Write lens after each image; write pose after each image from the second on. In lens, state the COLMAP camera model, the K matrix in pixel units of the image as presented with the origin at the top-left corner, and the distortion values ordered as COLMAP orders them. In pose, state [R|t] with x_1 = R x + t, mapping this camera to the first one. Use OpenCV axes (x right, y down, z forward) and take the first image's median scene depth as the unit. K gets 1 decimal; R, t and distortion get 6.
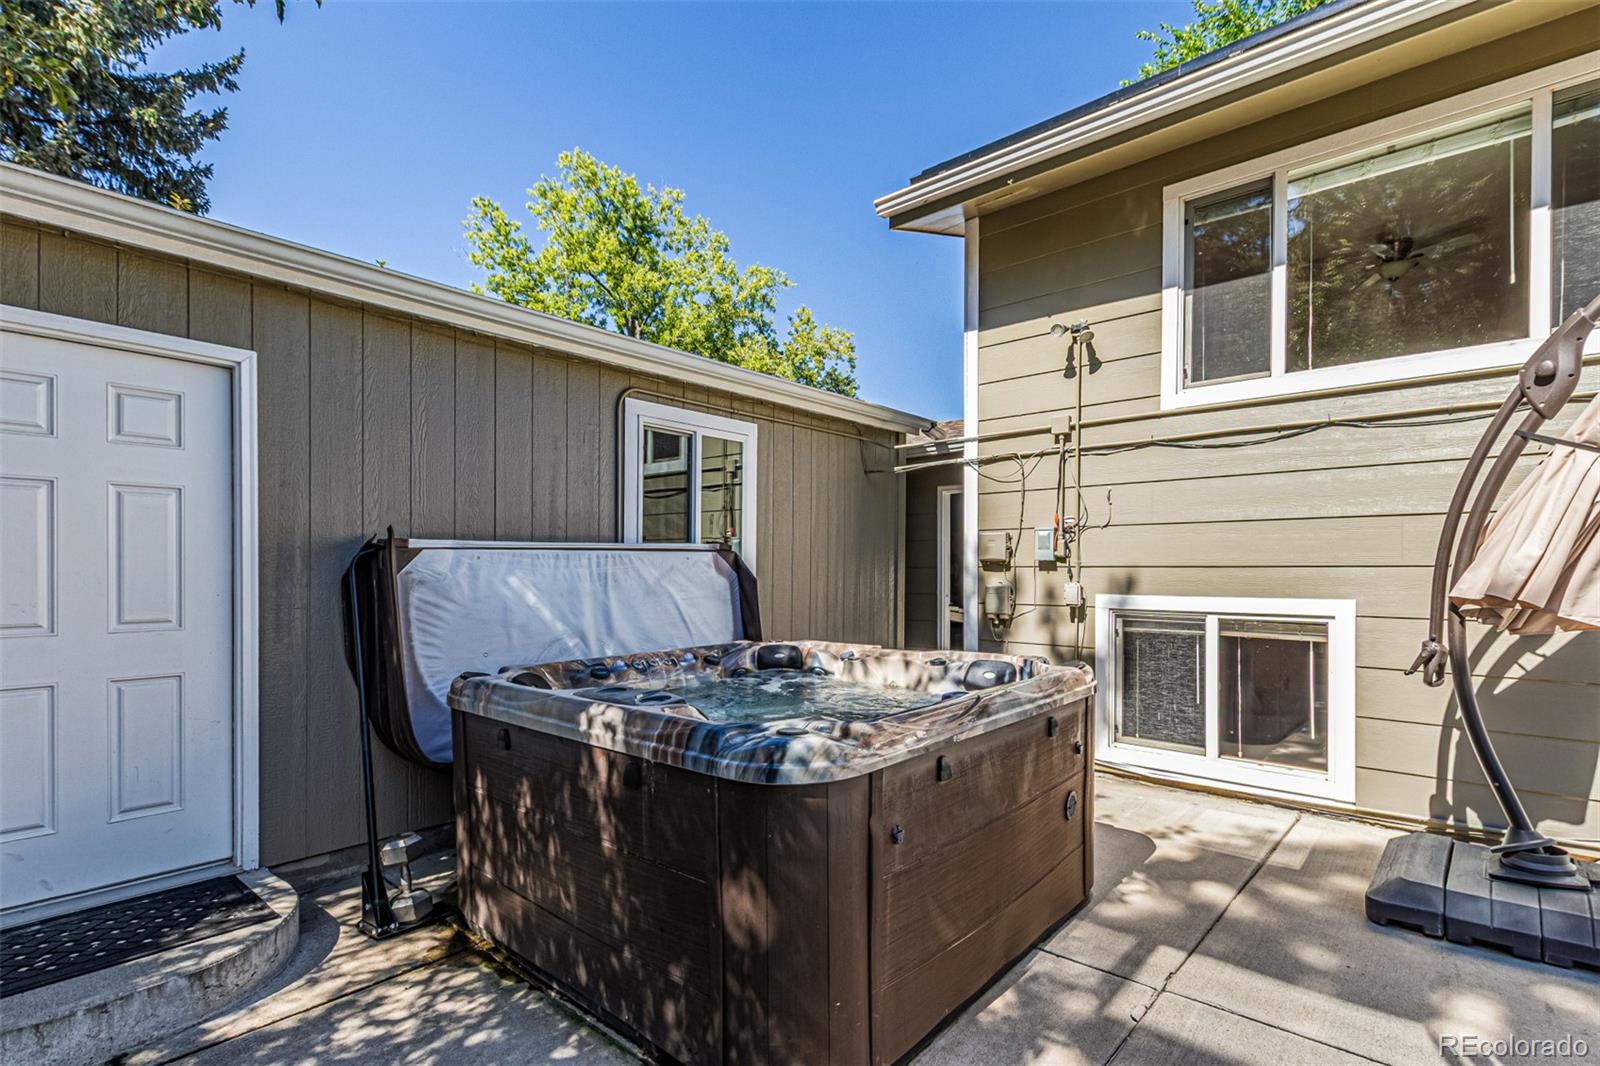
lens RADIAL K [[757.7, 0, 804.5], [0, 757.7, 569.6], [0, 0, 1]] dist [0.007158, 0.000100]
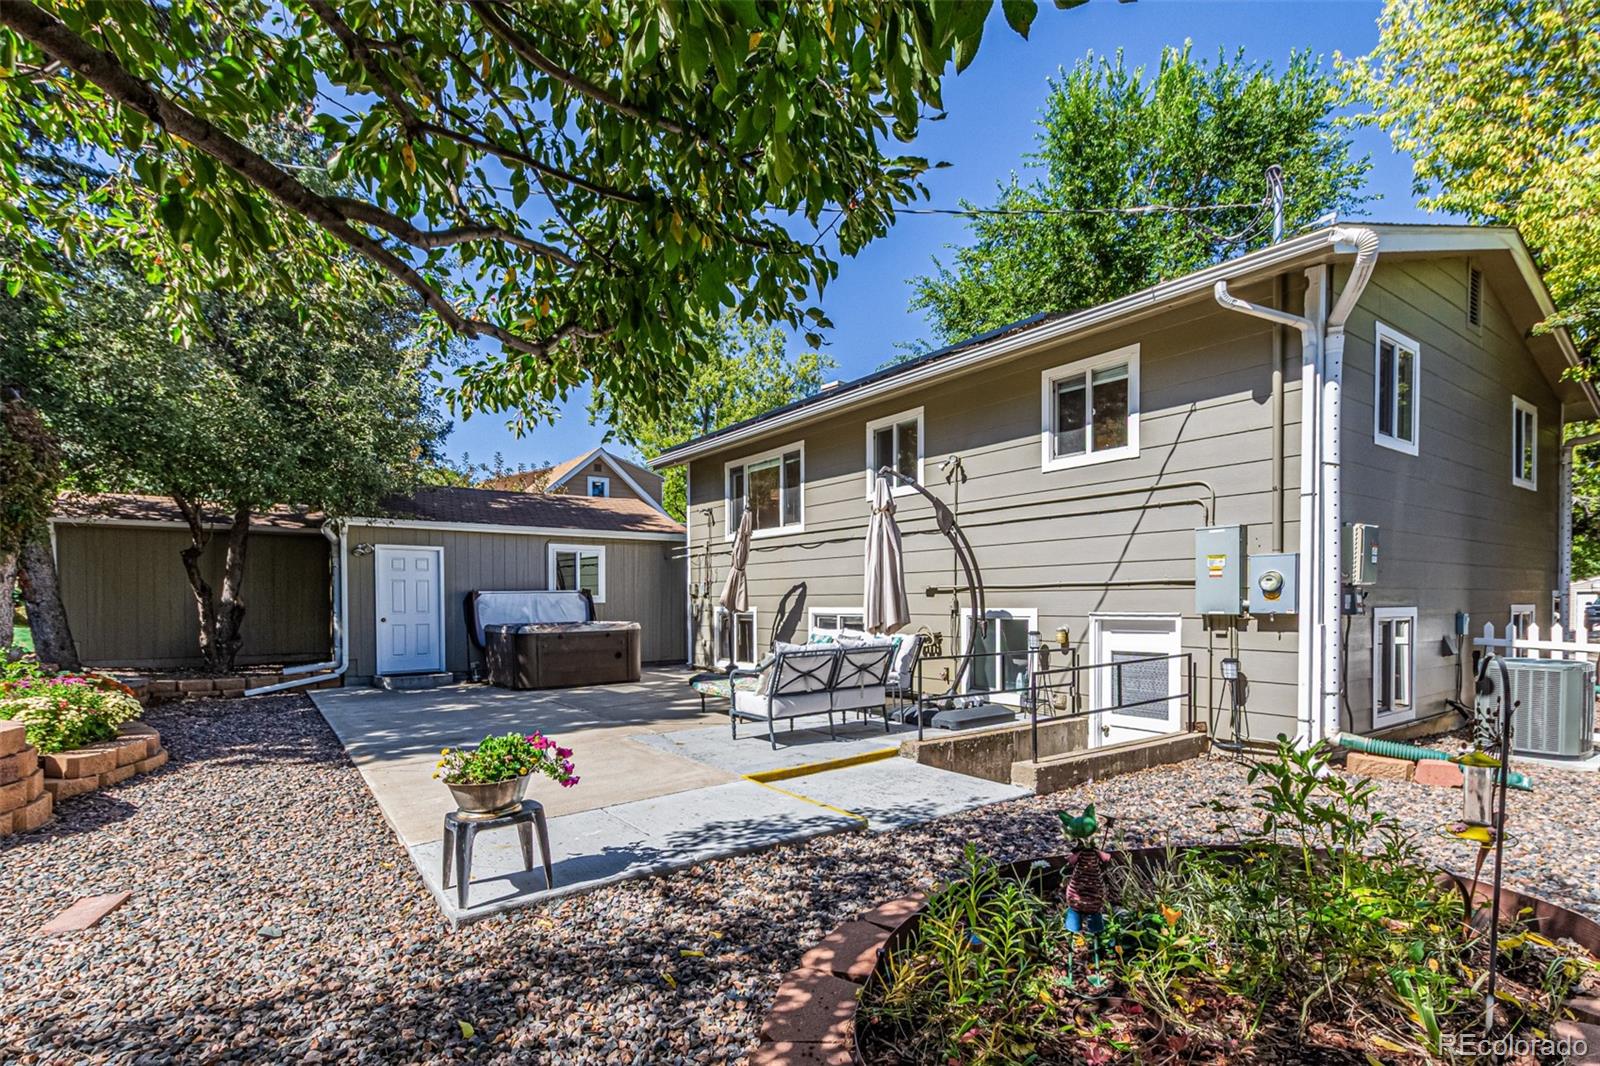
lens RADIAL K [[759.4, 0, 777.8], [0, 759.4, 607.6], [0, 0, 1]] dist [0.010804, 0.000009]
pose [[0.975940, -0.005439, -0.217969, 1.323863], [0.006728, 0.999964, 0.005172, 0.025065], [0.217933, -0.006514, 0.975942, -1.791862]]
